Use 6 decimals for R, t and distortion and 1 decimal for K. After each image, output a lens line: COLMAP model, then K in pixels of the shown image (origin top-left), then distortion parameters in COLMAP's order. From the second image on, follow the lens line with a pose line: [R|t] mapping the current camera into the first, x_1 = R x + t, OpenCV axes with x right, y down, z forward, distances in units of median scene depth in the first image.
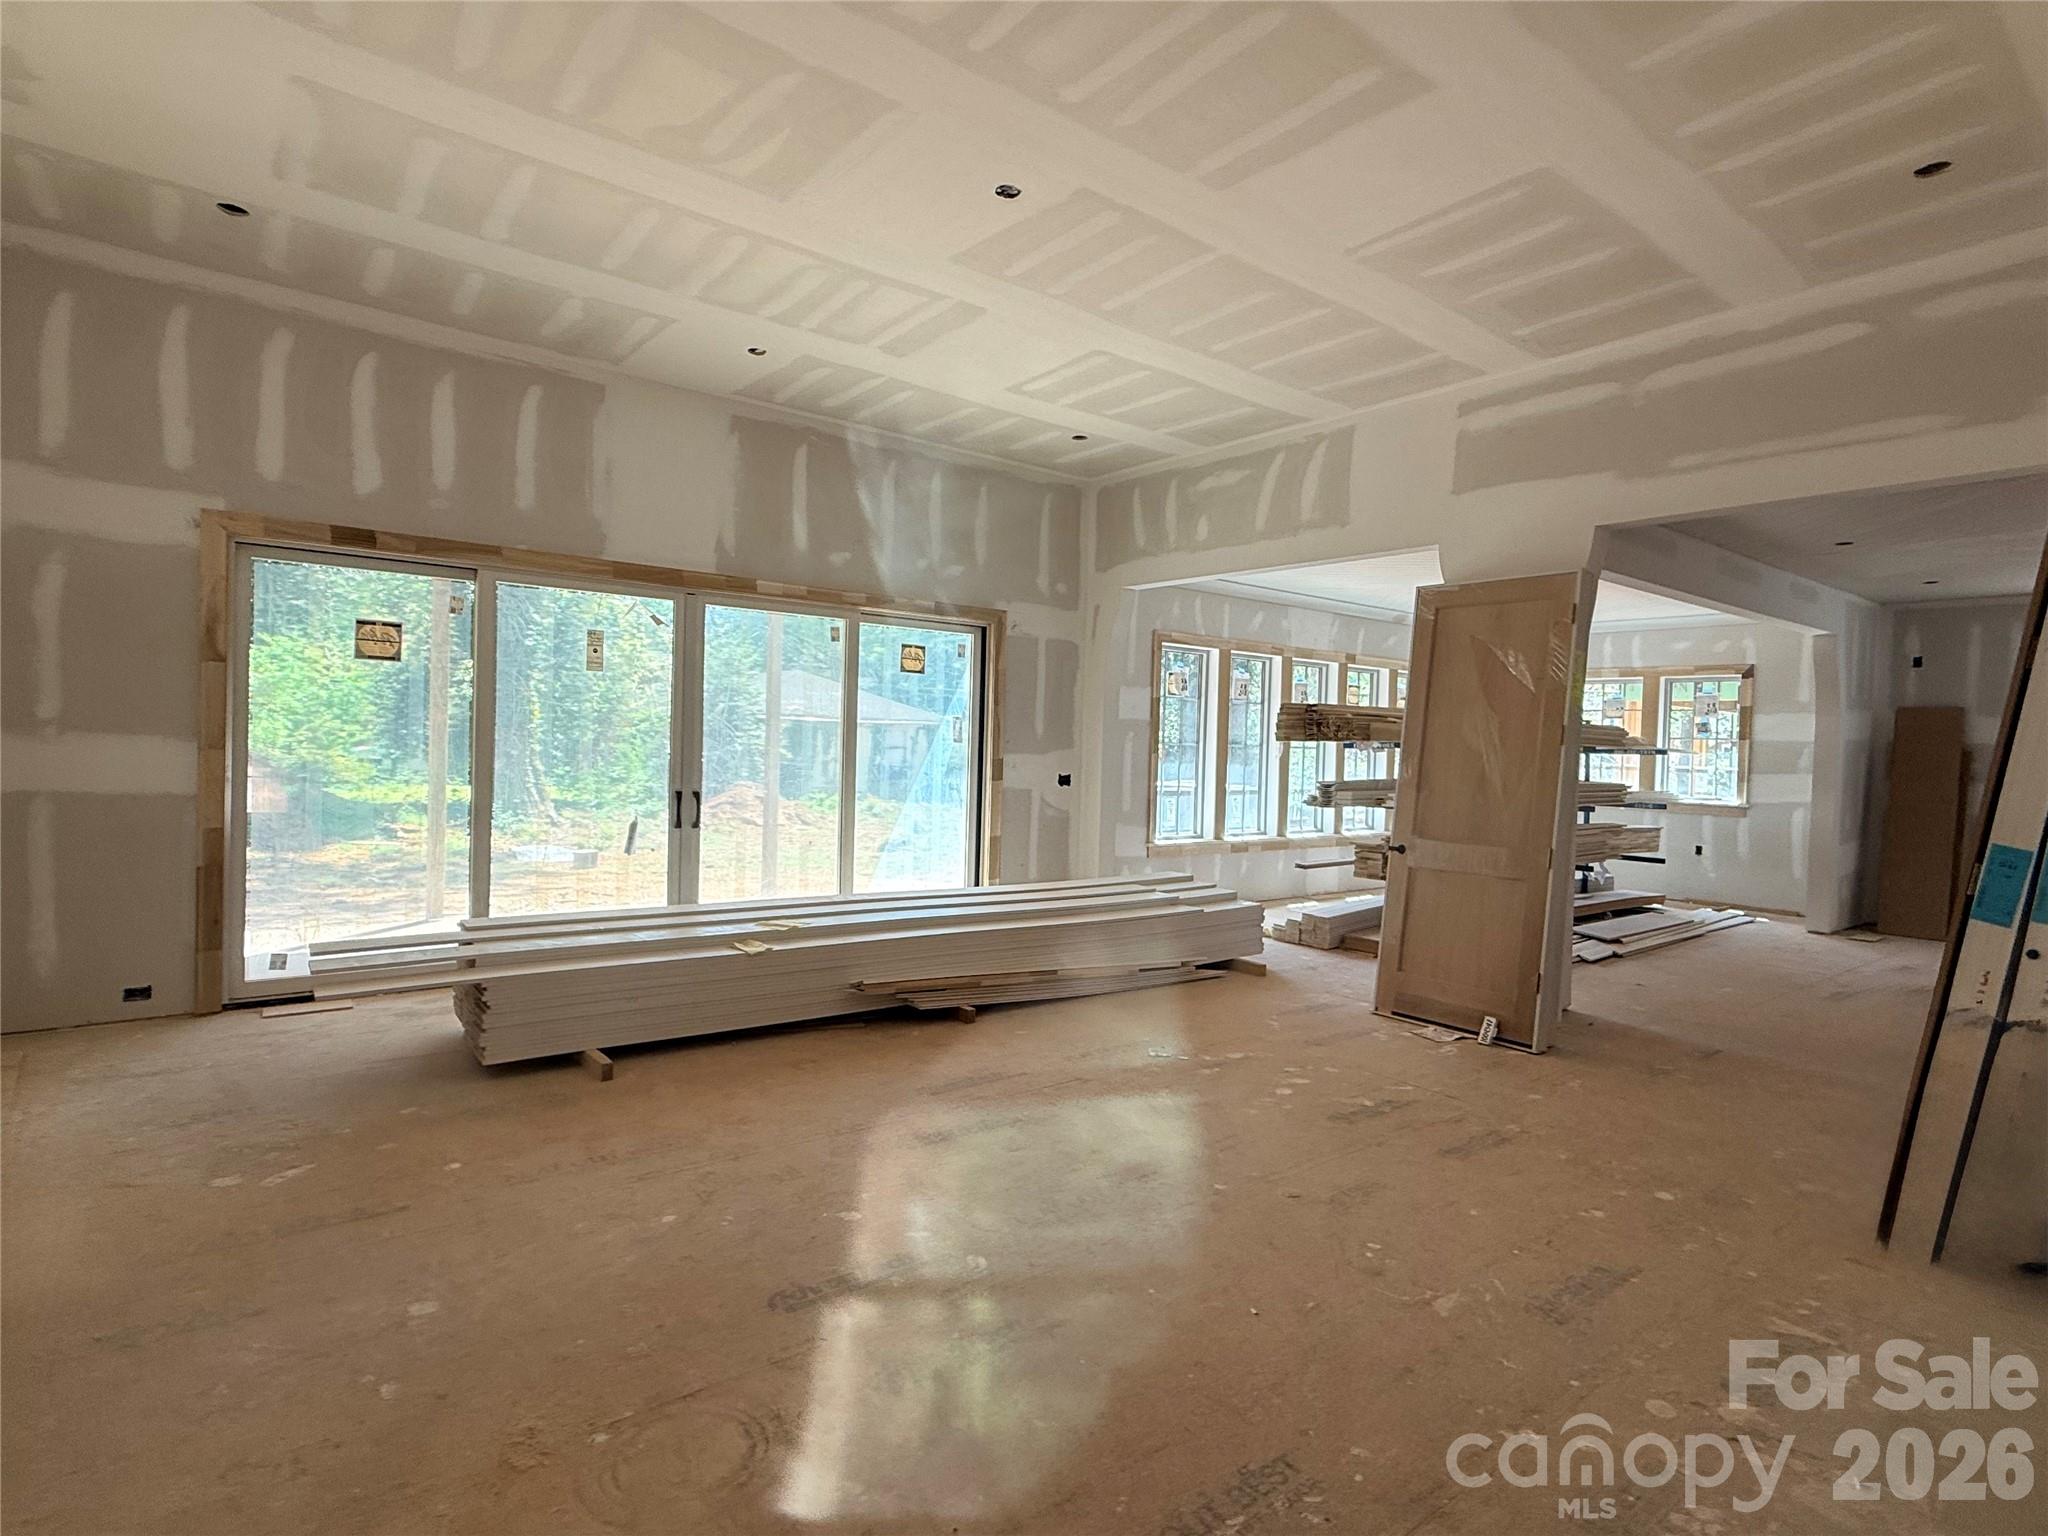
lens RADIAL K [[1074.5, 0, 1028.7], [0, 1074.5, 770.6], [0, 0, 1]] dist [0.001731, -0.000314]
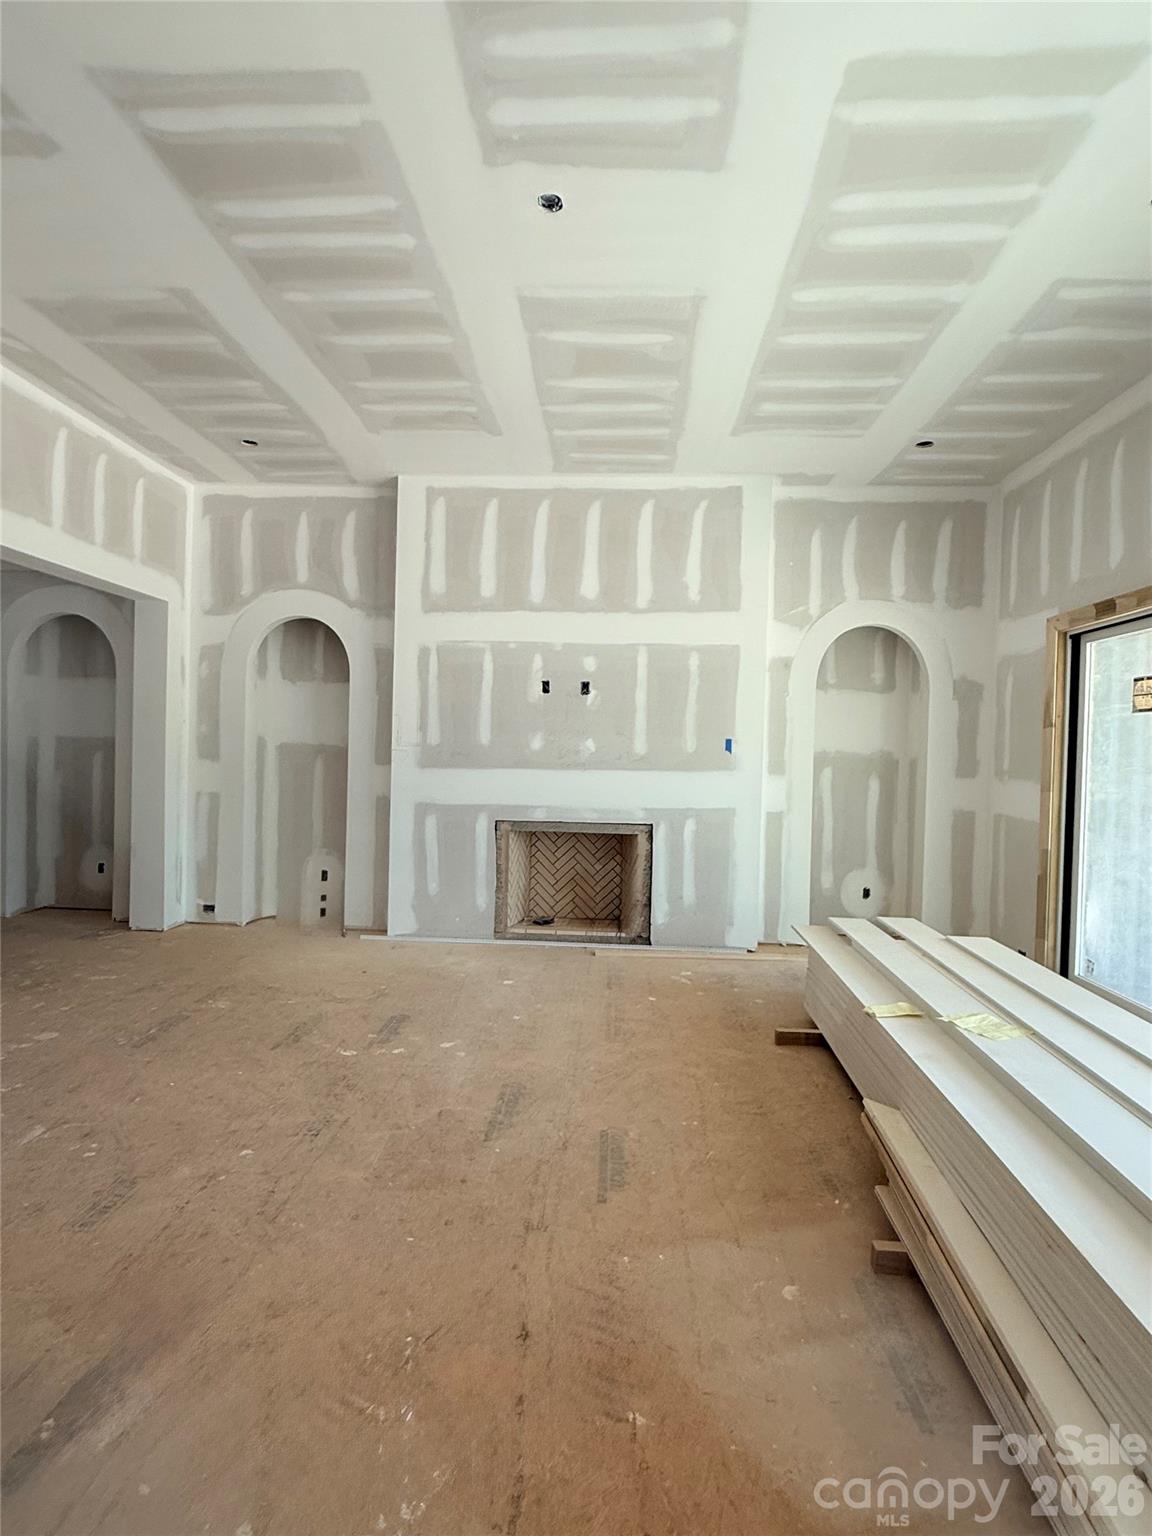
lens RADIAL K [[805.9, 0, 583.0], [0, 805.9, 769.8], [0, 0, 1]] dist [0.001731, -0.000314]
pose [[-0.664631, -0.030826, -0.746536, 0.484069], [-0.064855, 0.997758, 0.016540, -0.031071], [0.744352, 0.059410, -0.665140, 1.498479]]
